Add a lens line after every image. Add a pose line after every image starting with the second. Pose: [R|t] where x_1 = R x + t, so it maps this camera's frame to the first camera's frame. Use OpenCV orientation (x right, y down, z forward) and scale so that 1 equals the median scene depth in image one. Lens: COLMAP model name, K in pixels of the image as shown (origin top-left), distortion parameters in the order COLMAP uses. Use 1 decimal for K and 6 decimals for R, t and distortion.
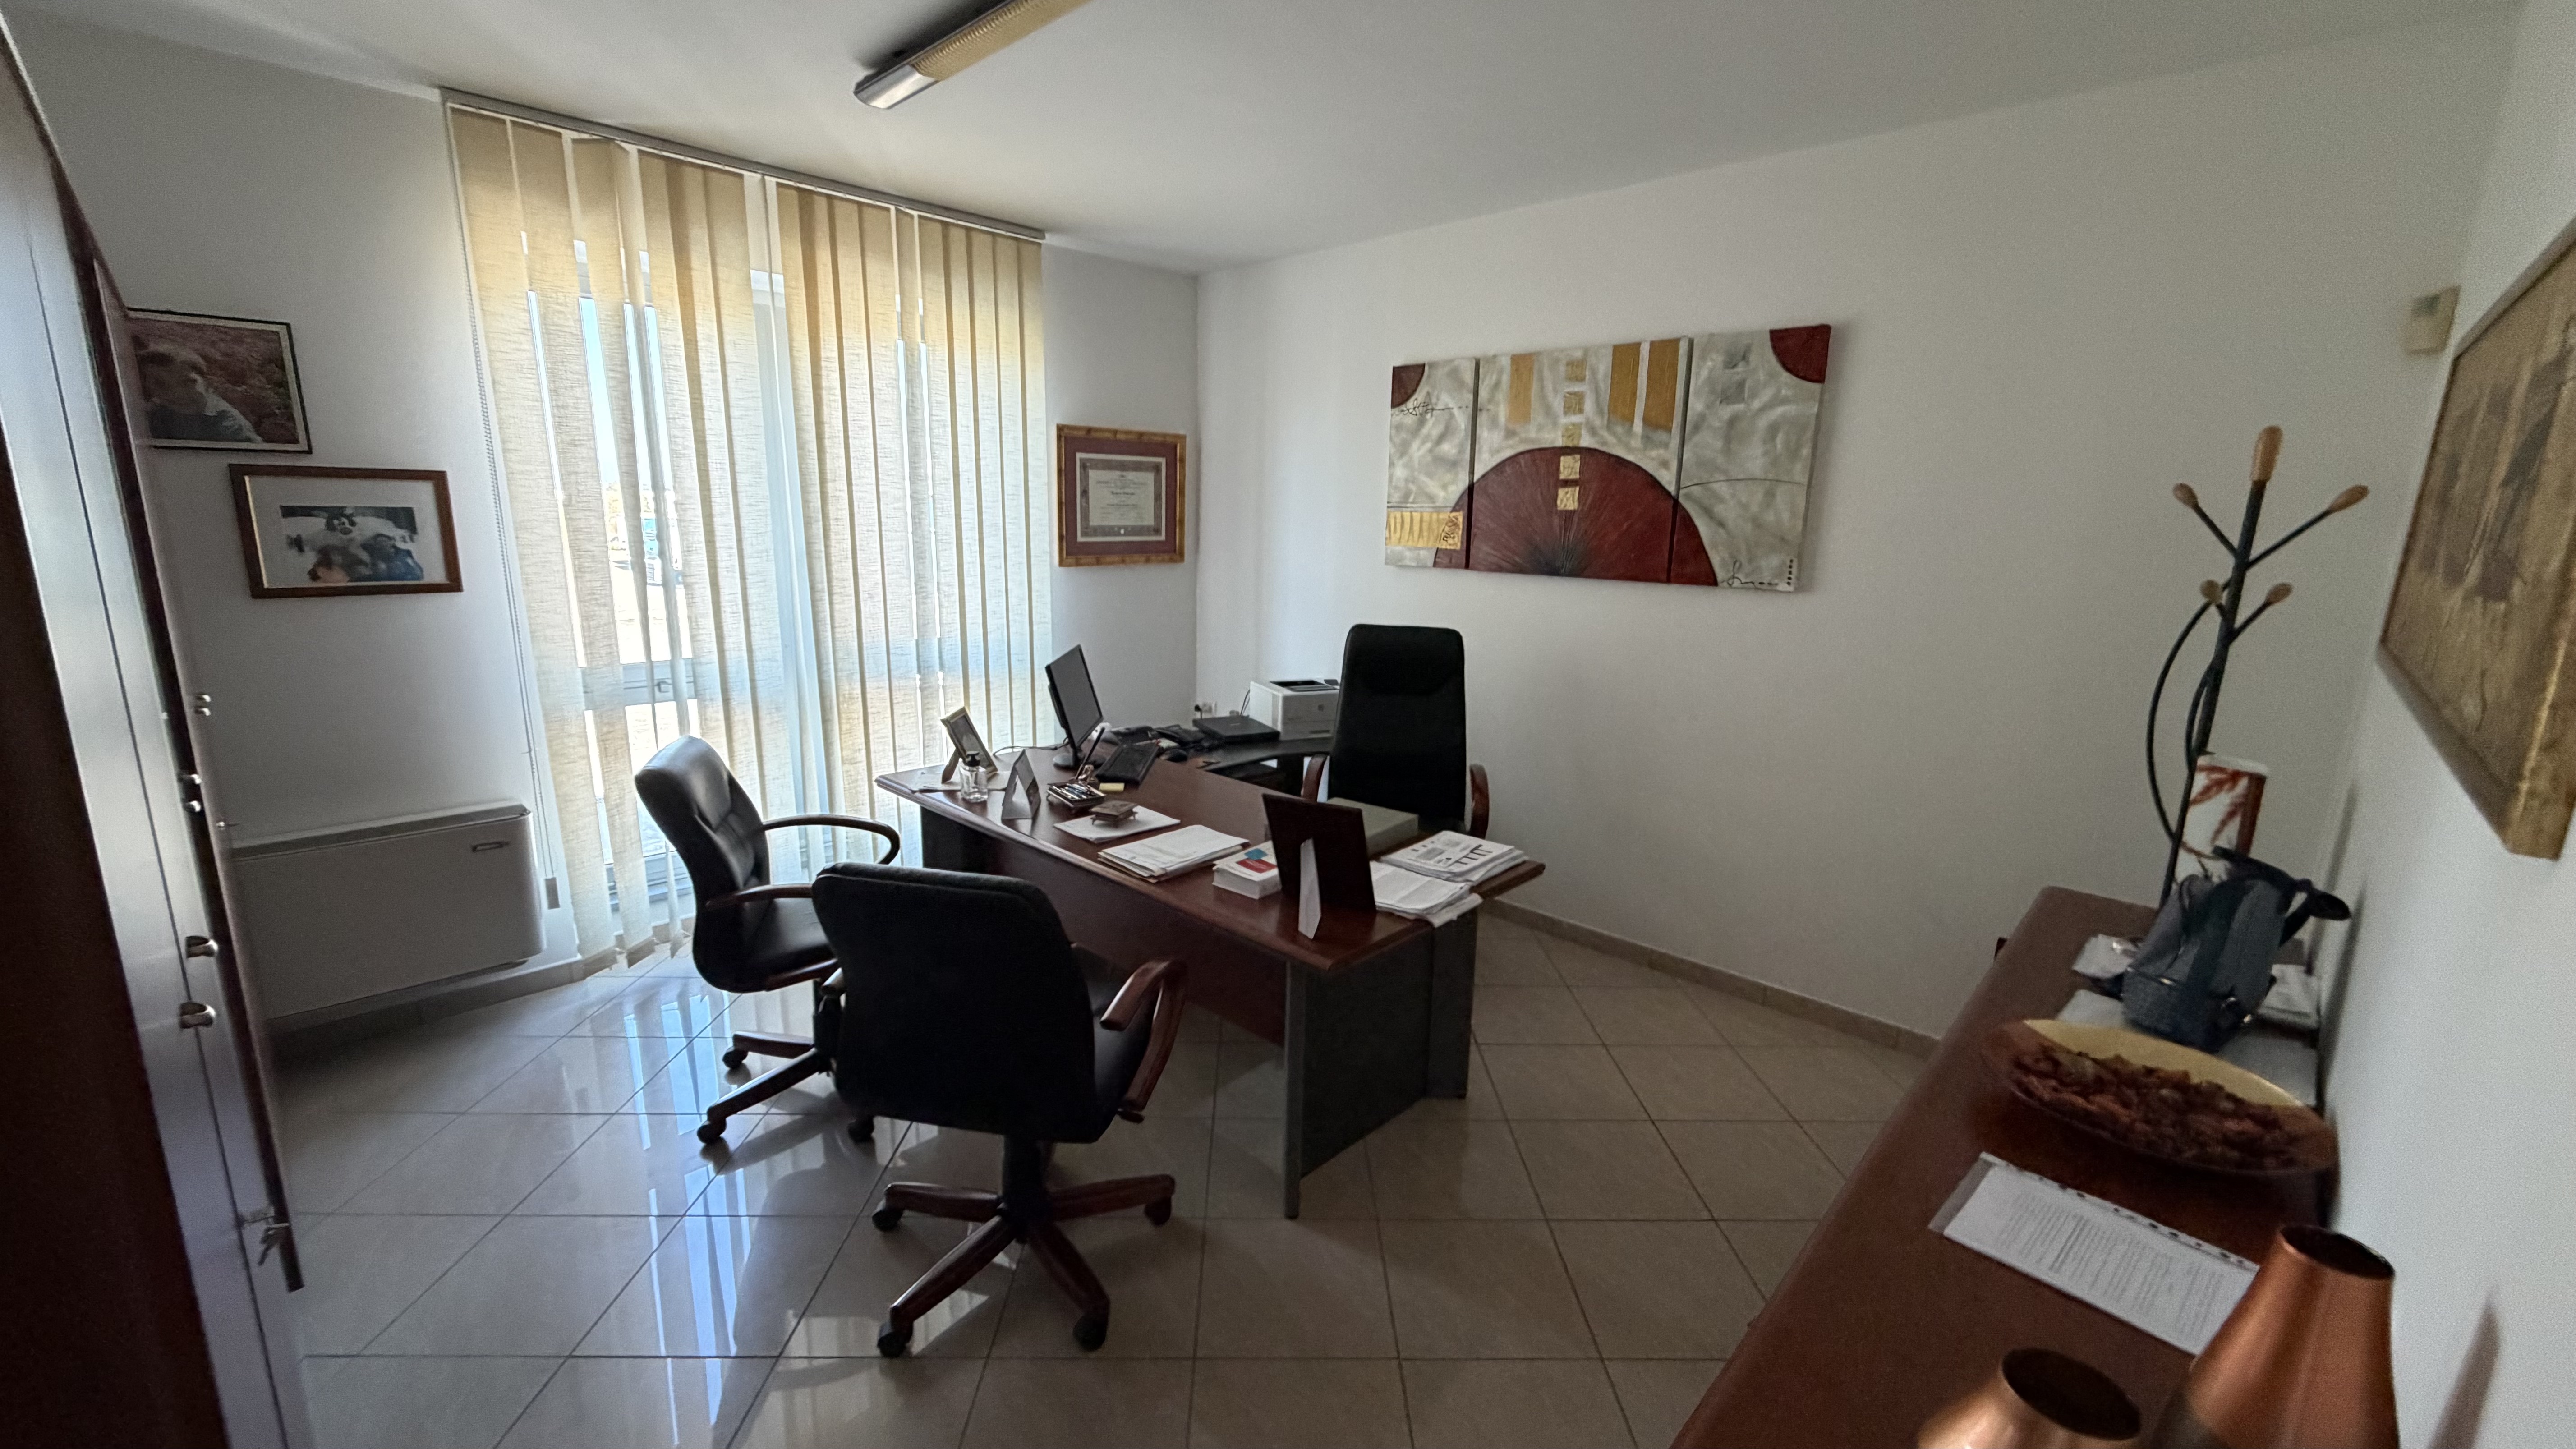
lens RADIAL K [[1022.7, 0, 1288.0], [0, 1022.7, 724.5], [0, 0, 1]] dist [0.000554, 0.000011]
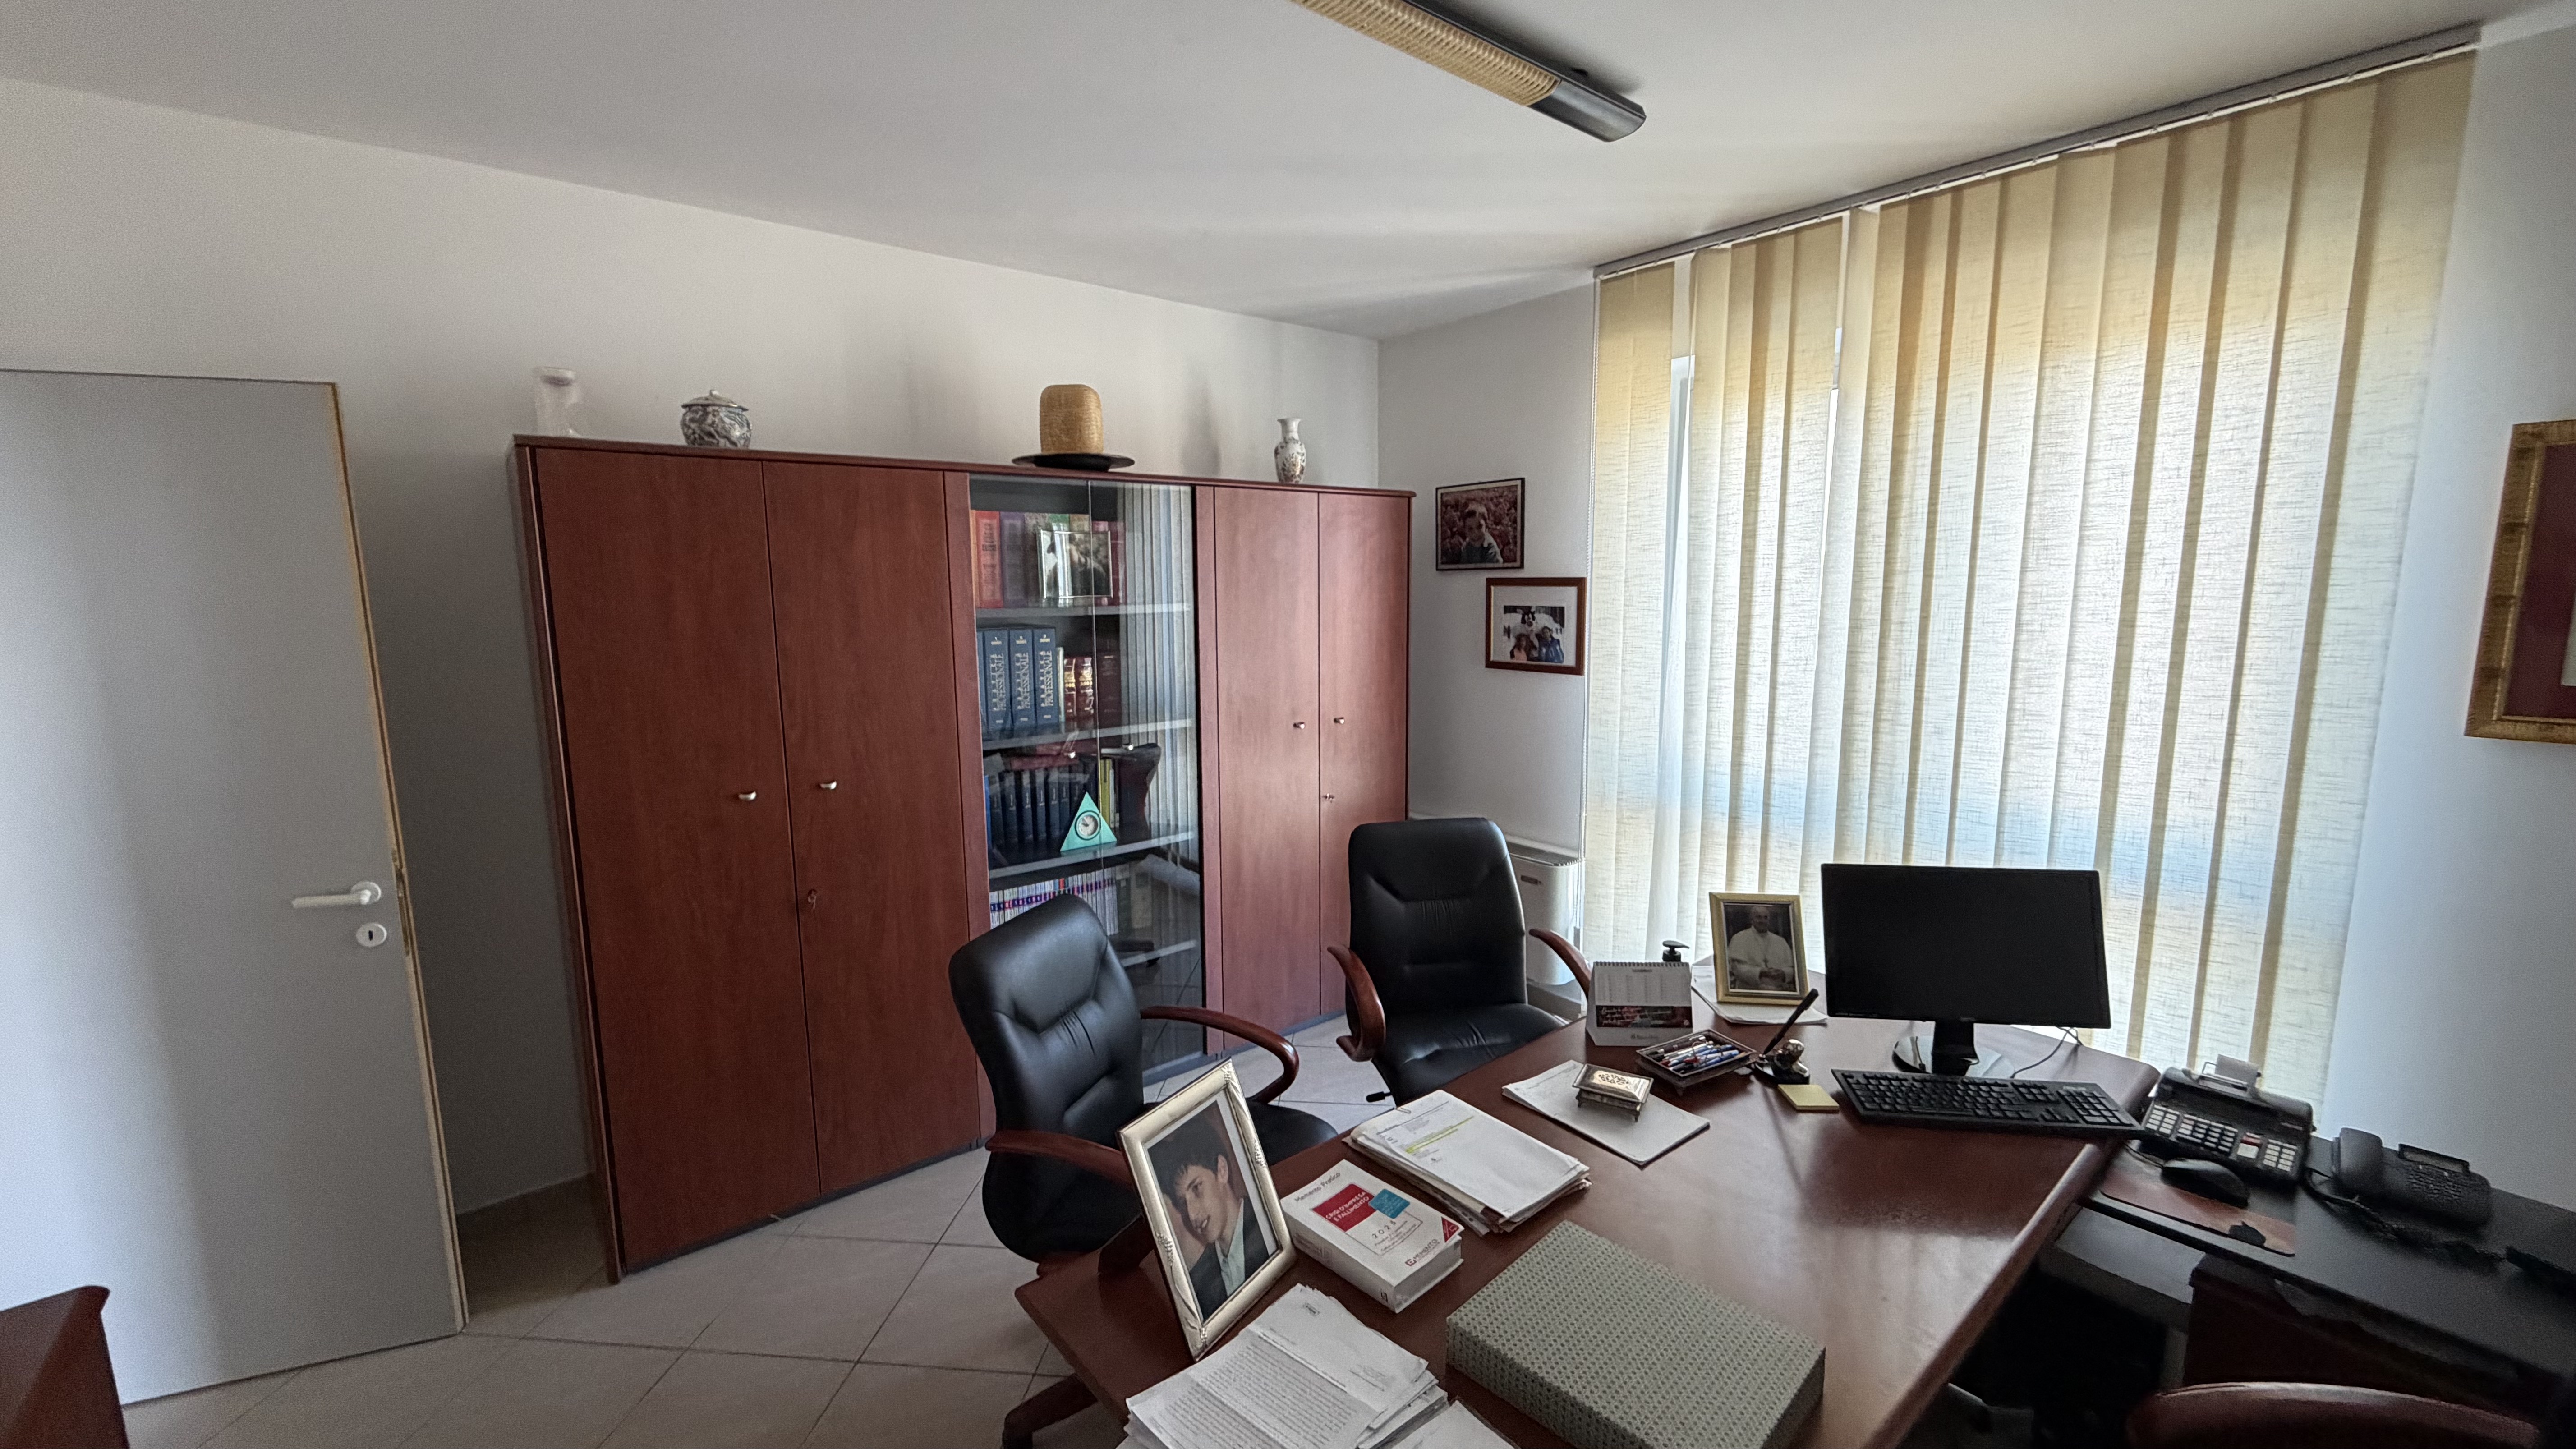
lens RADIAL K [[1022.7, 0, 1288.0], [0, 1022.7, 724.5], [0, 0, 1]] dist [0.000554, 0.000011]
pose [[-0.126292, 0.120786, -0.984612, 0.402433], [-0.200626, 0.968938, 0.144597, -0.164601], [0.971494, 0.215800, -0.098136, 0.732304]]
